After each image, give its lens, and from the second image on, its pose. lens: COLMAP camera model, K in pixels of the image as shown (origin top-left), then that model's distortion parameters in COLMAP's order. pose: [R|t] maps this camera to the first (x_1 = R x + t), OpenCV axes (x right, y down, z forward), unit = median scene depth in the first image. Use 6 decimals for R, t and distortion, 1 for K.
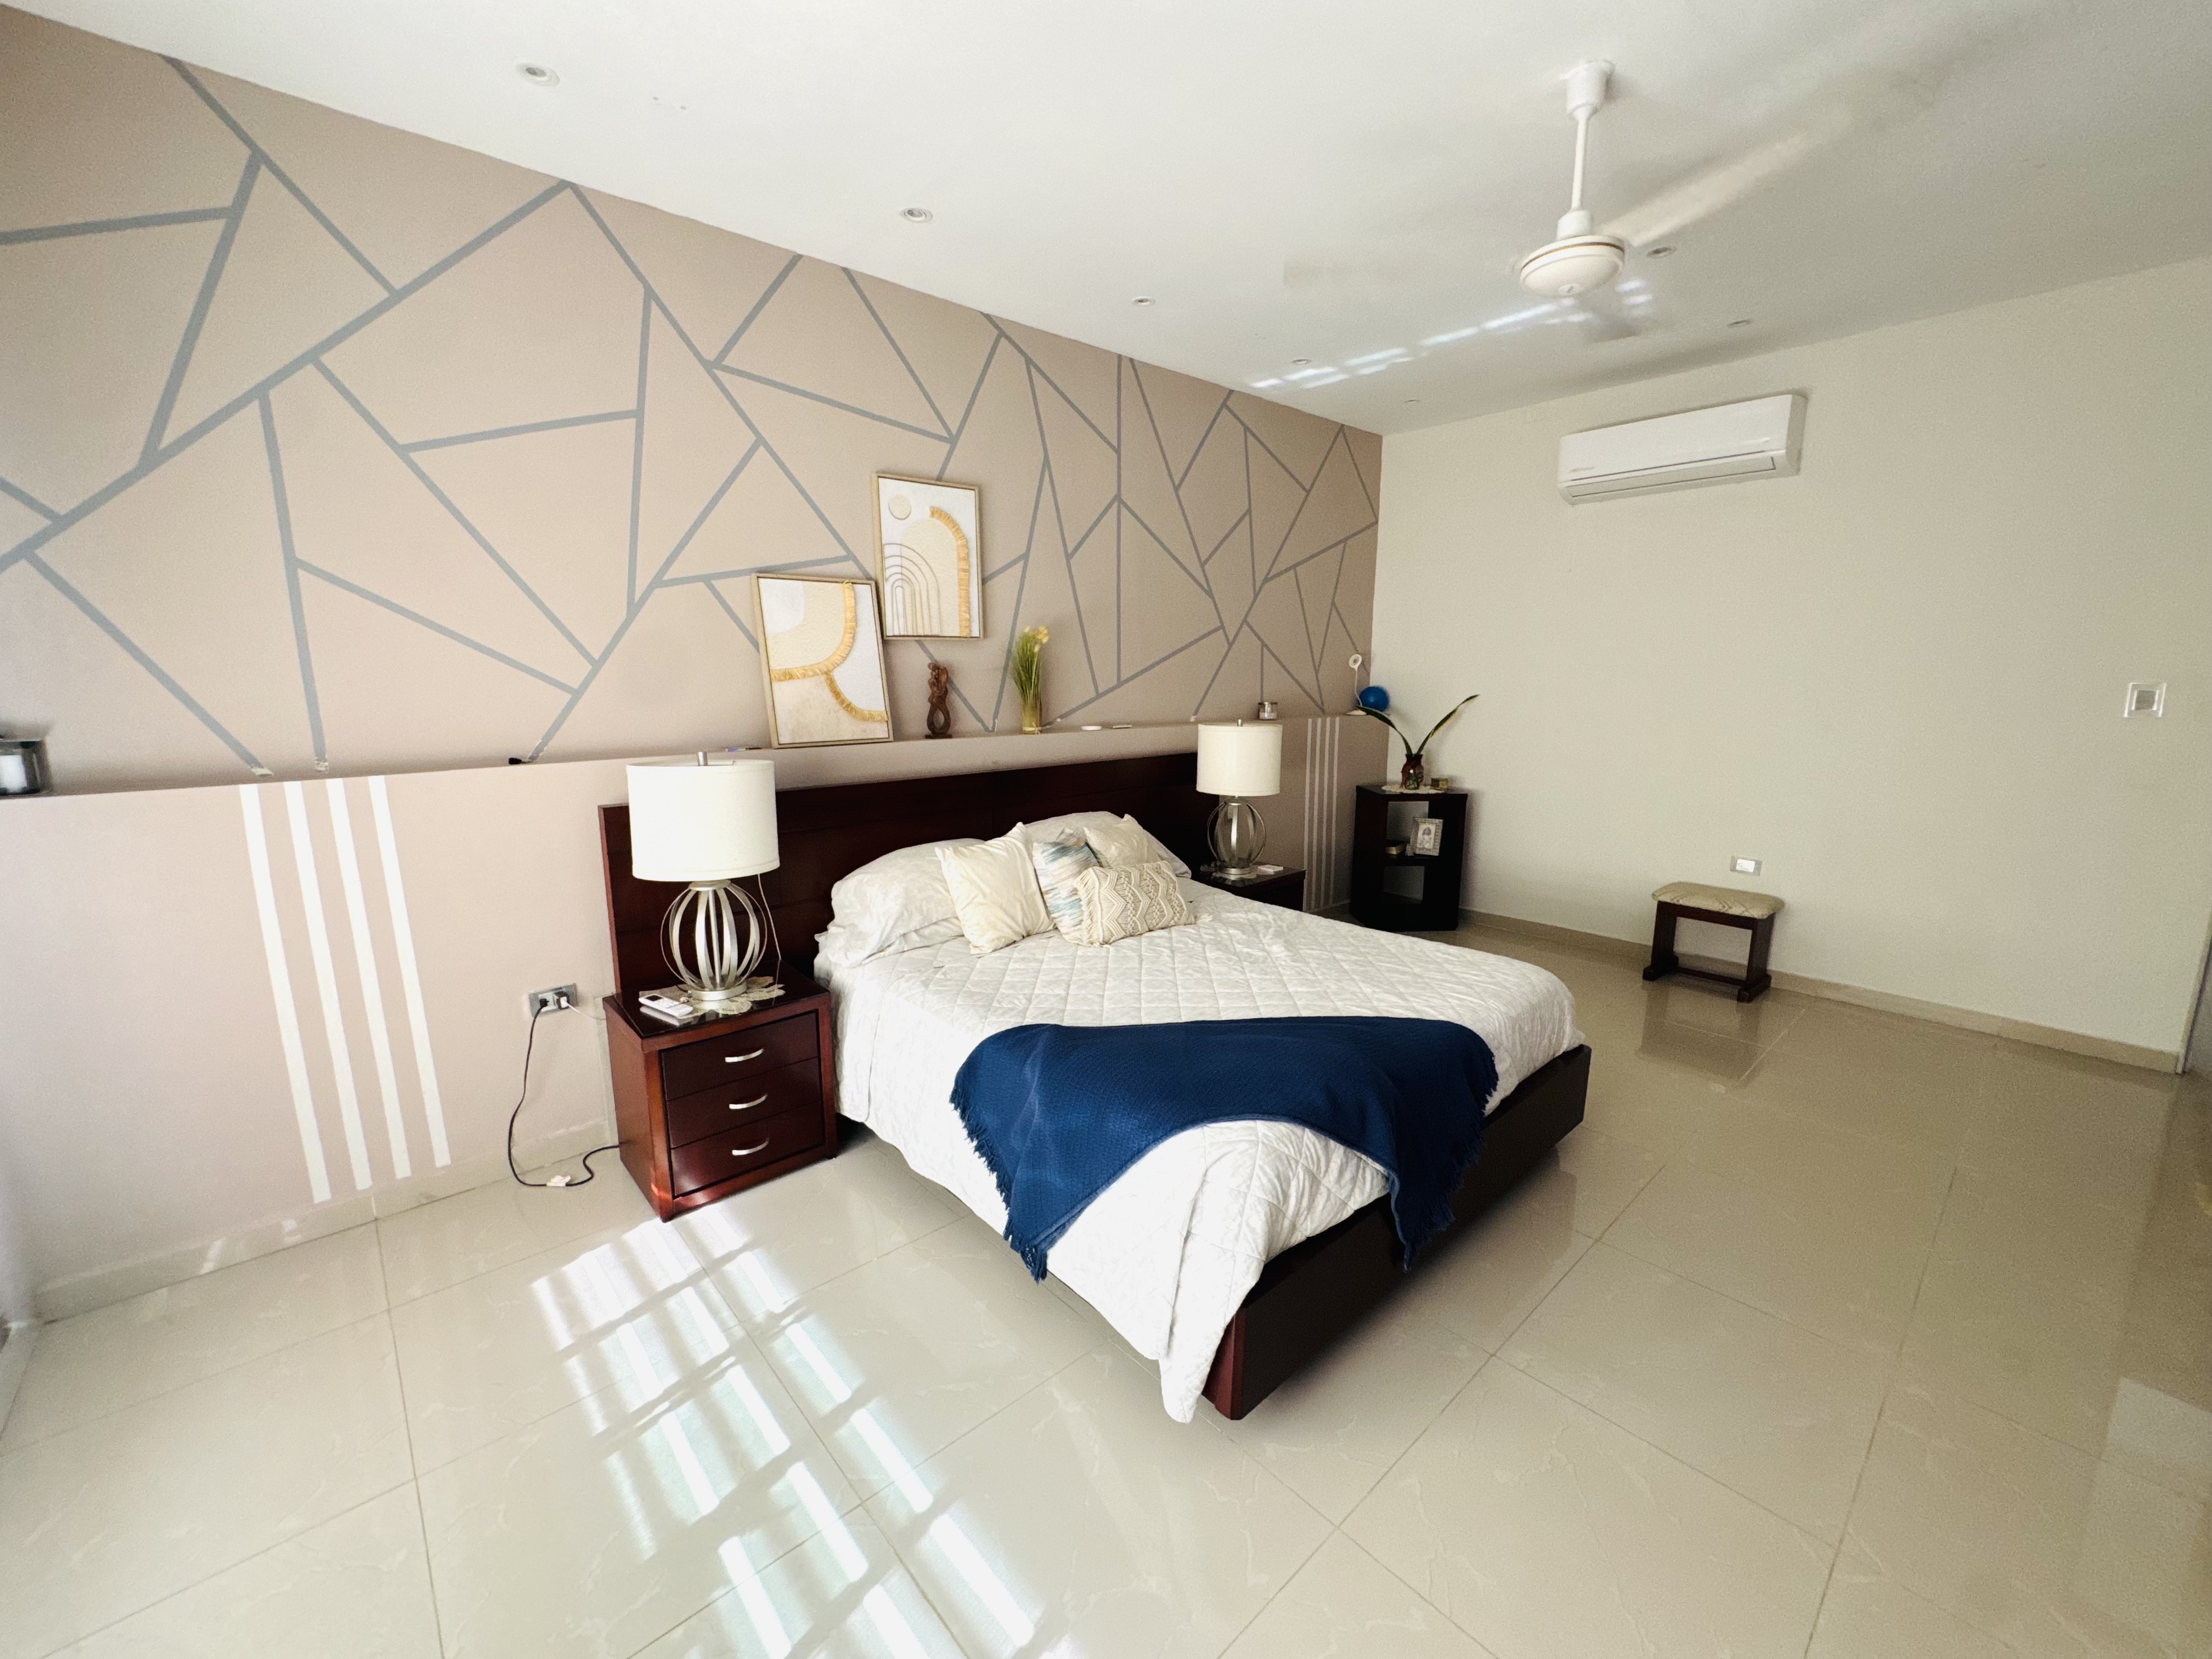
lens RADIAL K [[881.0, 0, 1106.0], [0, 881.0, 826.4], [0, 0, 1]] dist [-0.008619, 0.000830]
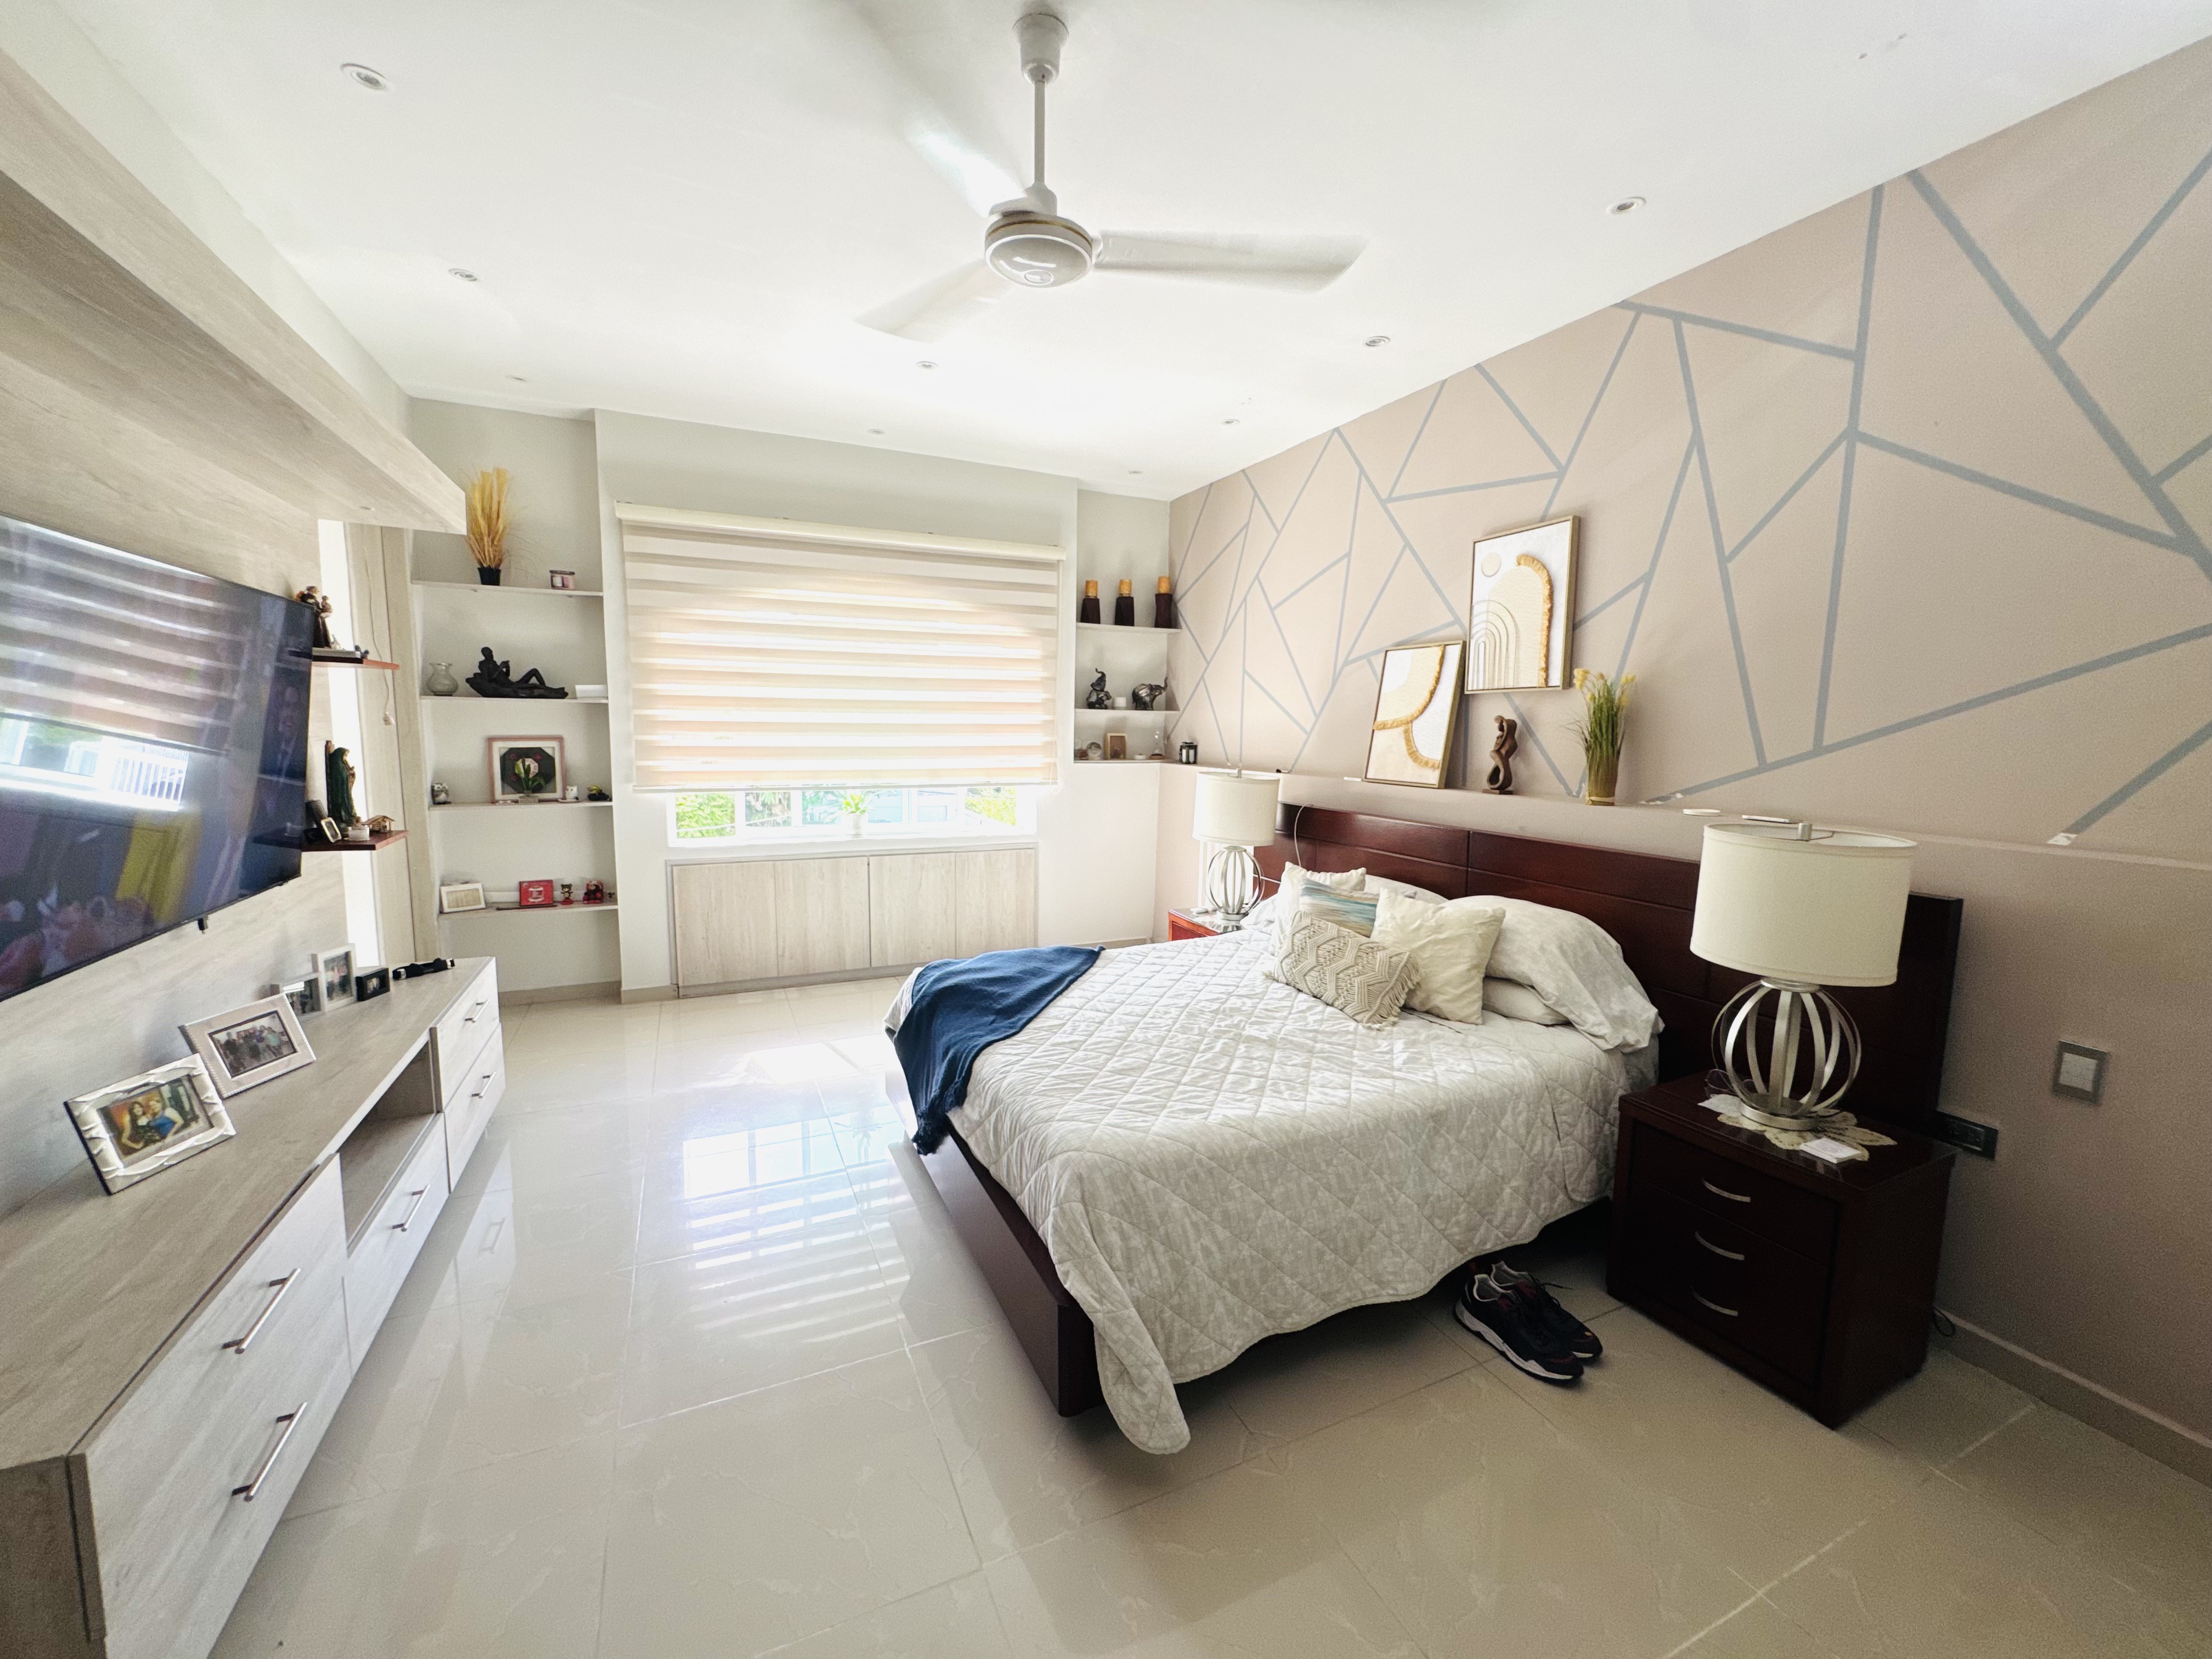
lens RADIAL K [[881.0, 0, 1103.5], [0, 881.0, 828.0], [0, 0, 1]] dist [-0.008619, 0.000830]
pose [[-0.291117, 0.107231, -0.950659, 0.864166], [-0.186957, 0.968163, 0.166456, -0.147226], [0.938242, 0.226191, -0.261801, 0.879695]]
